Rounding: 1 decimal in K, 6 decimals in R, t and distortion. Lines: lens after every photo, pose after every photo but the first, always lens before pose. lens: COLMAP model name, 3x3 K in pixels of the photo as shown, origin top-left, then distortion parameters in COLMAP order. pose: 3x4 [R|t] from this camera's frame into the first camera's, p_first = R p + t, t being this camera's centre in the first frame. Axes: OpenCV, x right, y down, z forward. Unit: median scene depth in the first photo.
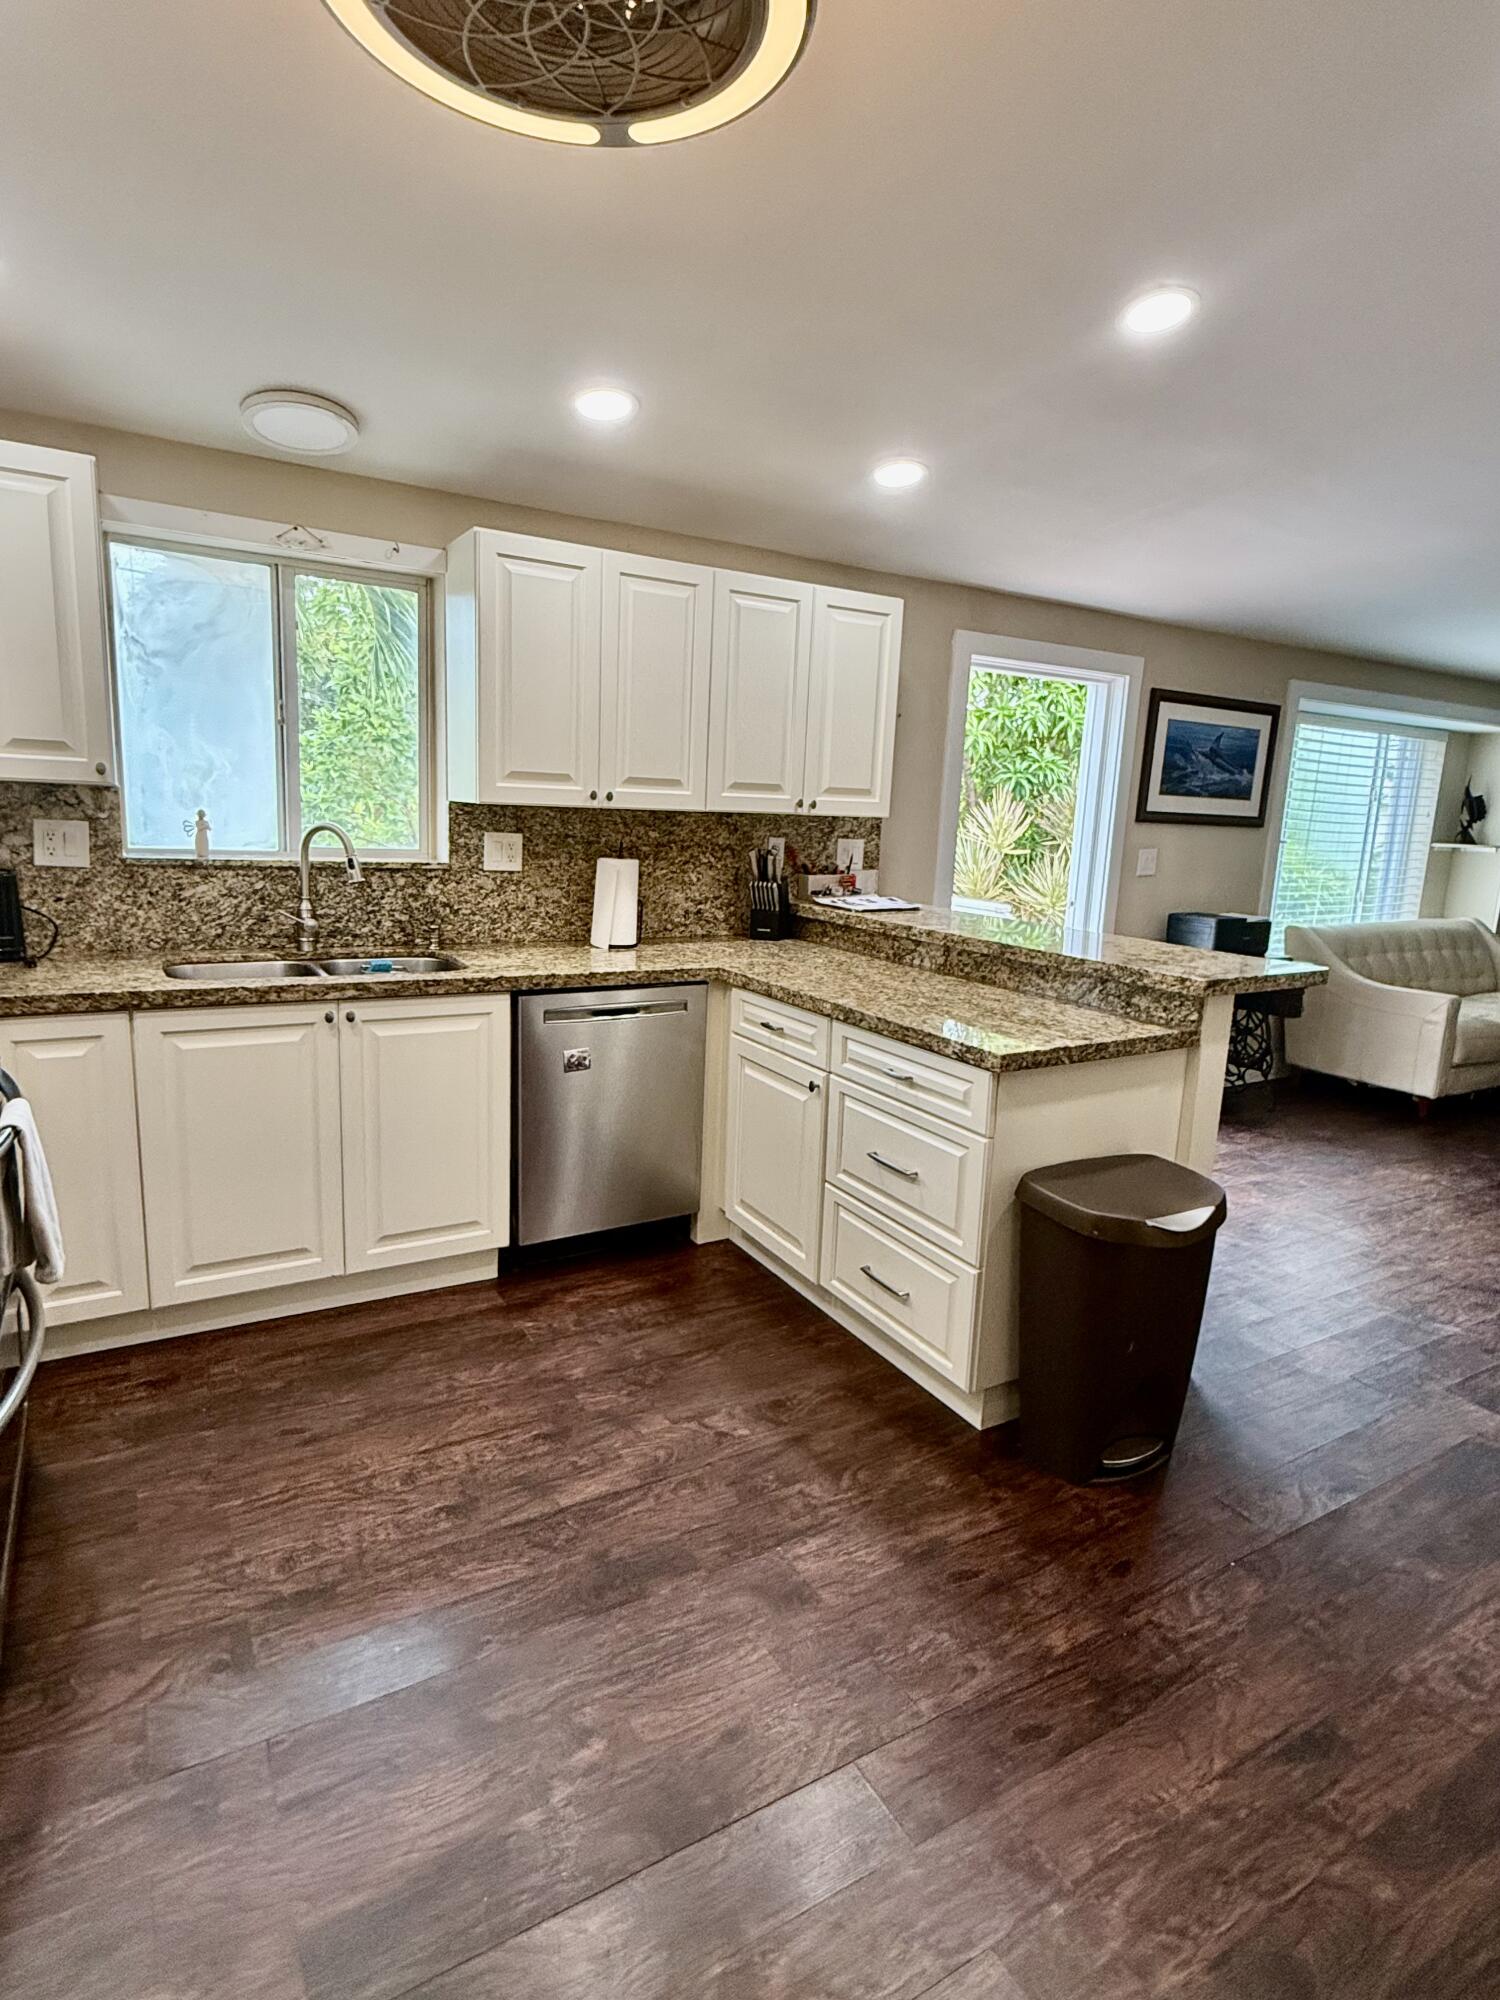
lens RADIAL K [[1063.4, 0, 751.5], [0, 1063.4, 1001.8], [0, 0, 1]] dist [0.003079, -0.000188]
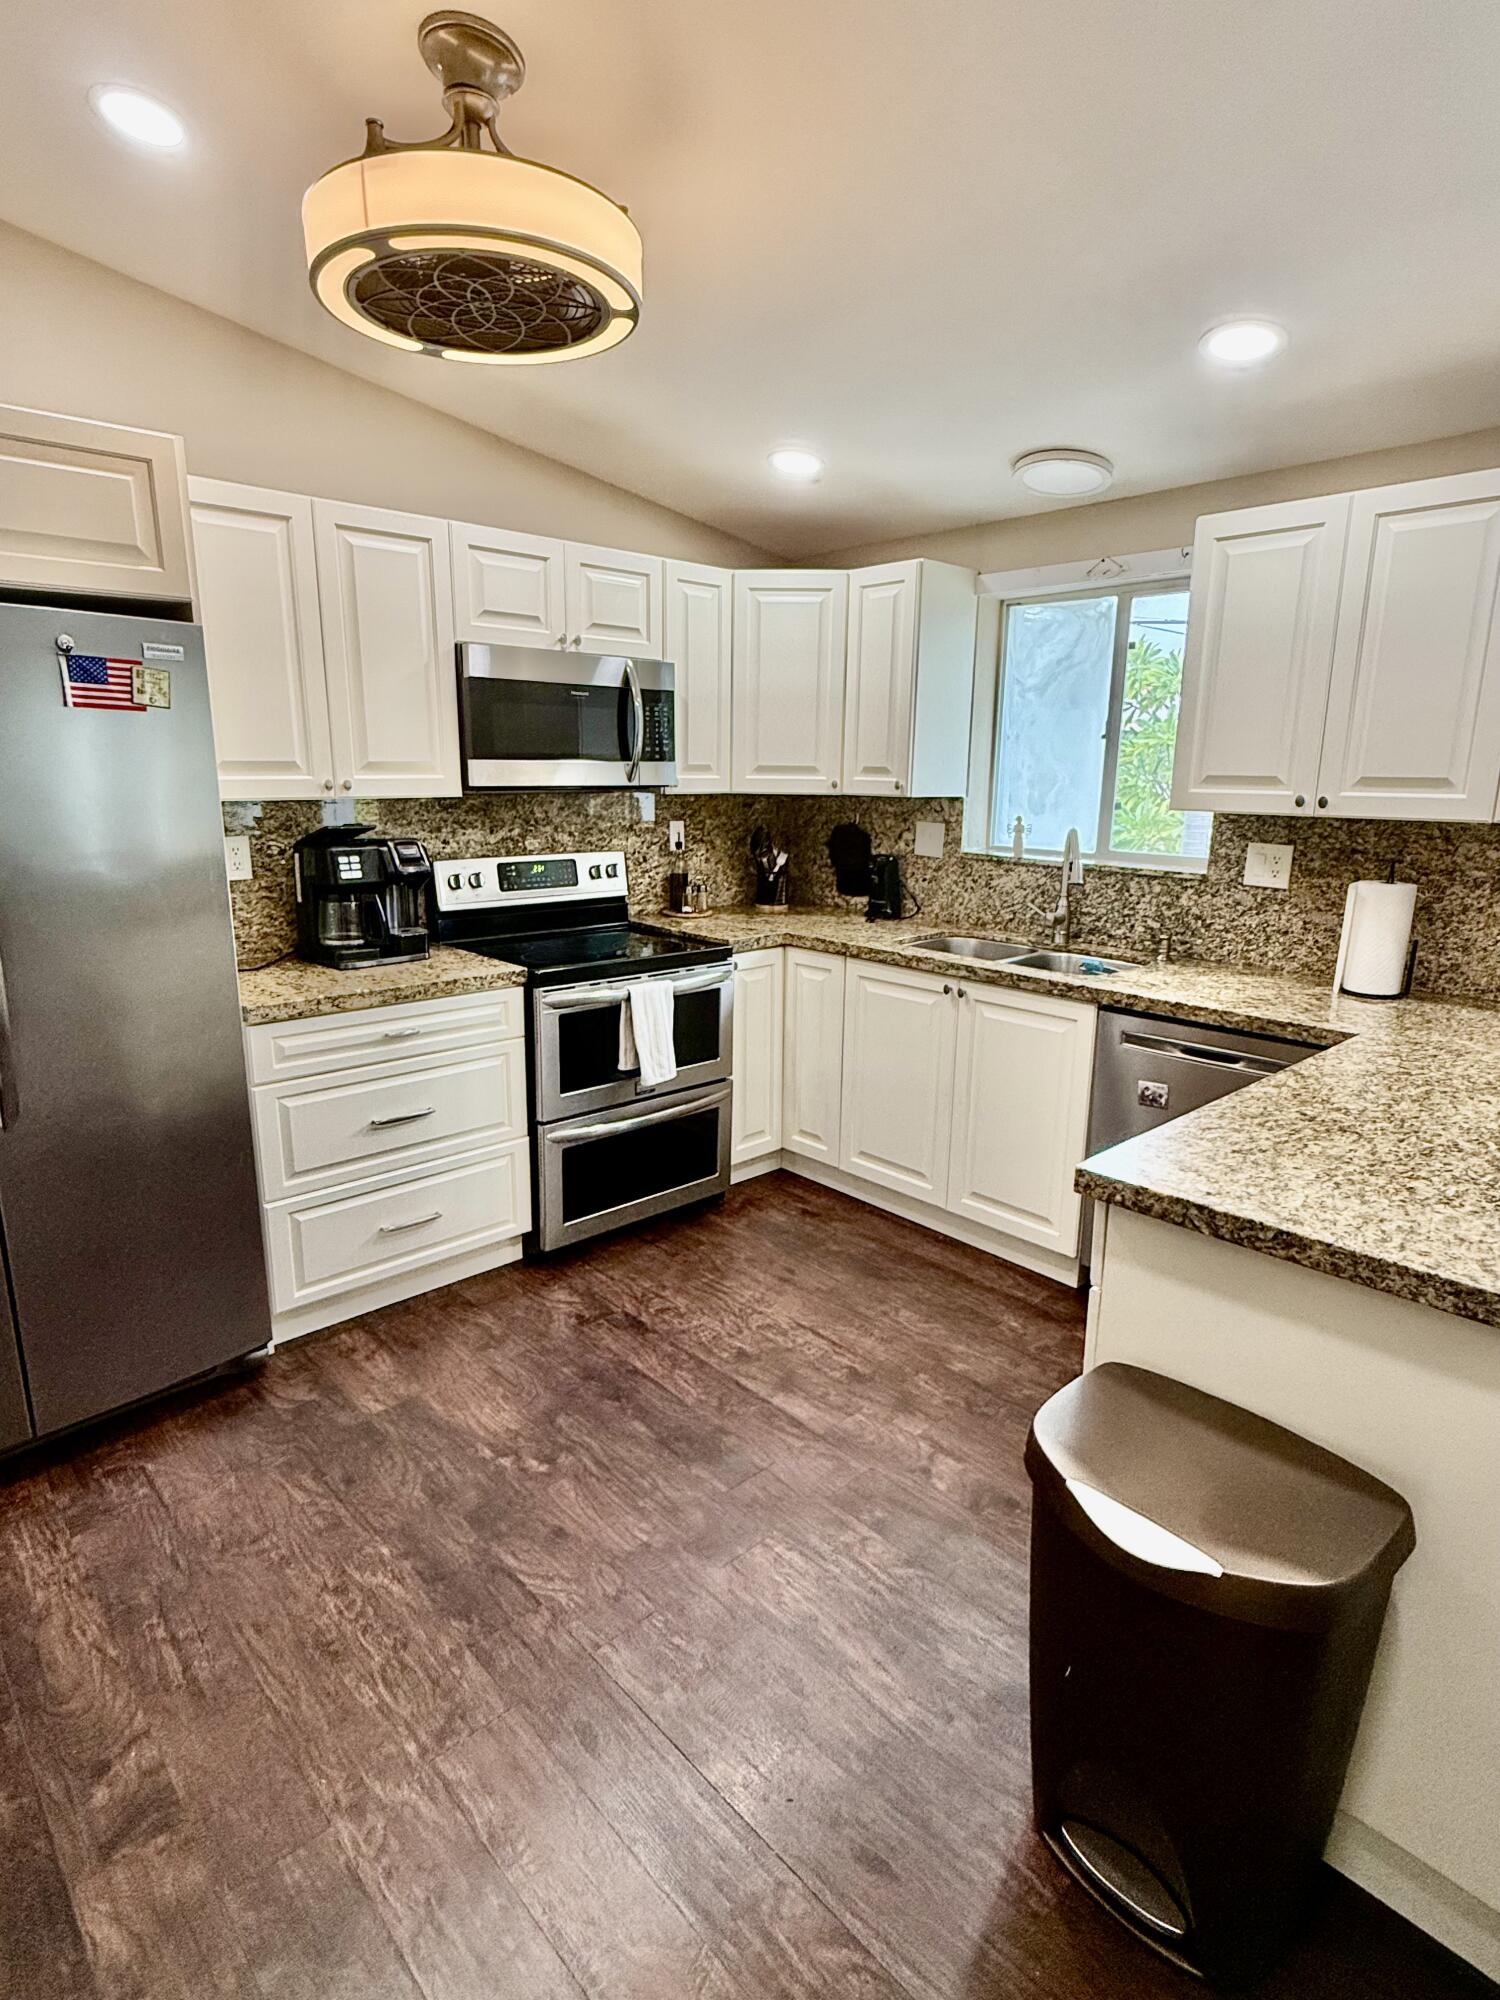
lens RADIAL K [[1063.4, 0, 744.6], [0, 1063.4, 1011.3], [0, 0, 1]] dist [0.003079, -0.000188]
pose [[0.204066, 0.183039, -0.961693, 0.667566], [-0.180799, 0.972513, 0.146733, -0.090278], [0.962117, 0.143930, 0.231550, 0.478233]]
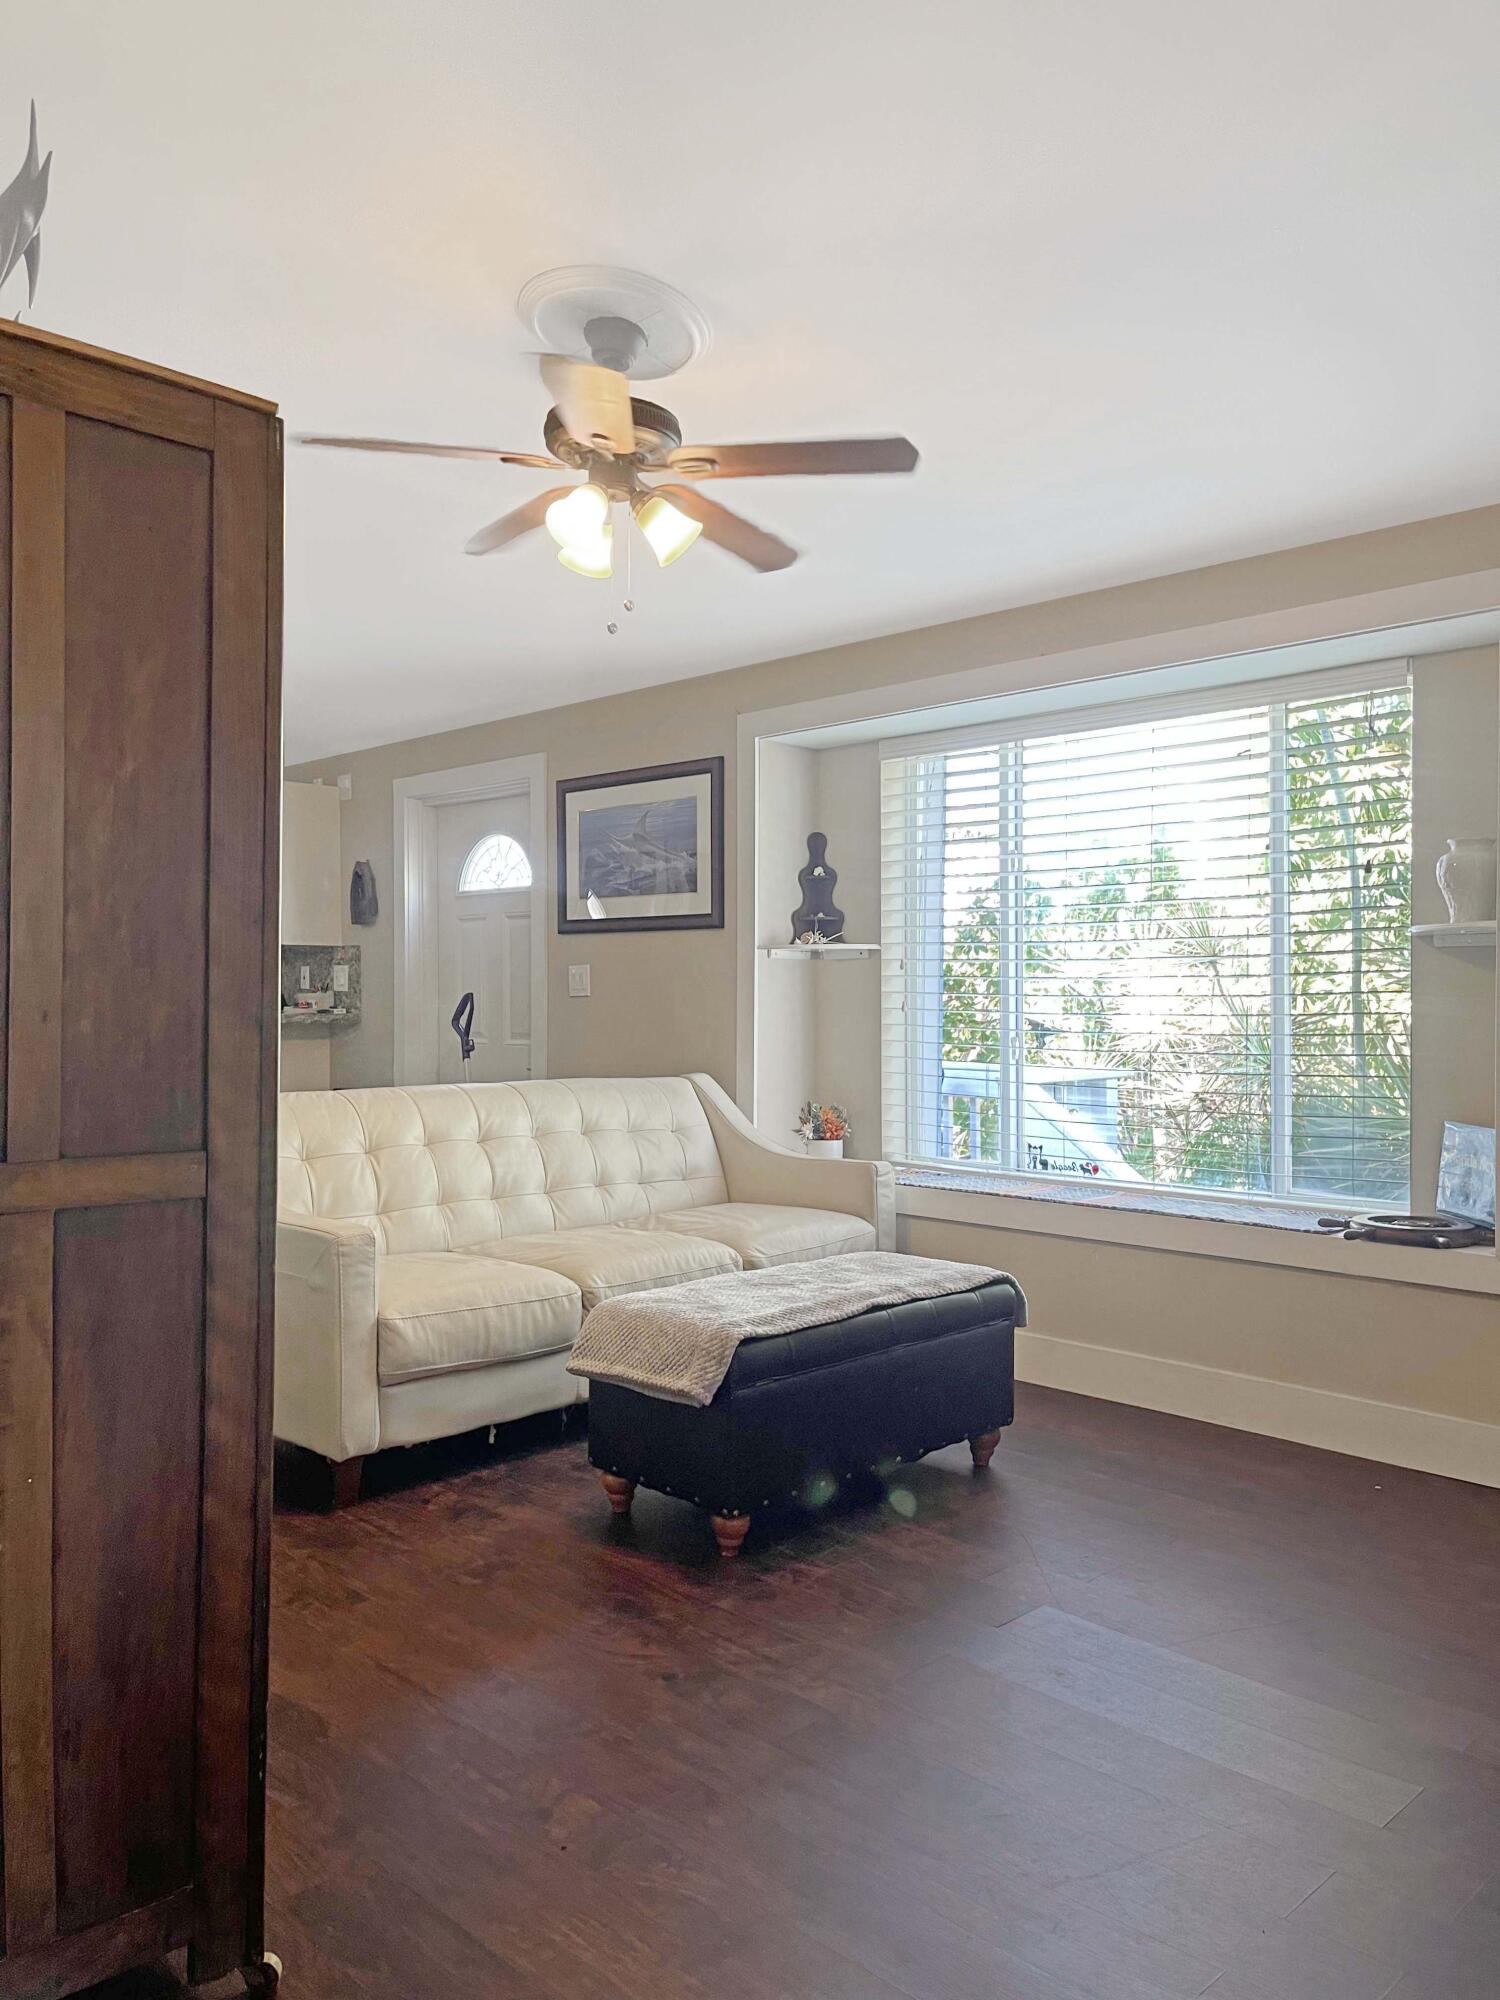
lens RADIAL K [[1480.0, 0, 751.8], [0, 1480.0, 993.8], [0, 0, 1]] dist [-0.007428, -0.000151]
pose [[0.266716, -0.035780, -0.963111, 2.770761], [-0.168791, 0.982131, -0.083230, -0.089855], [0.948879, 0.184763, 0.255911, 1.537939]]
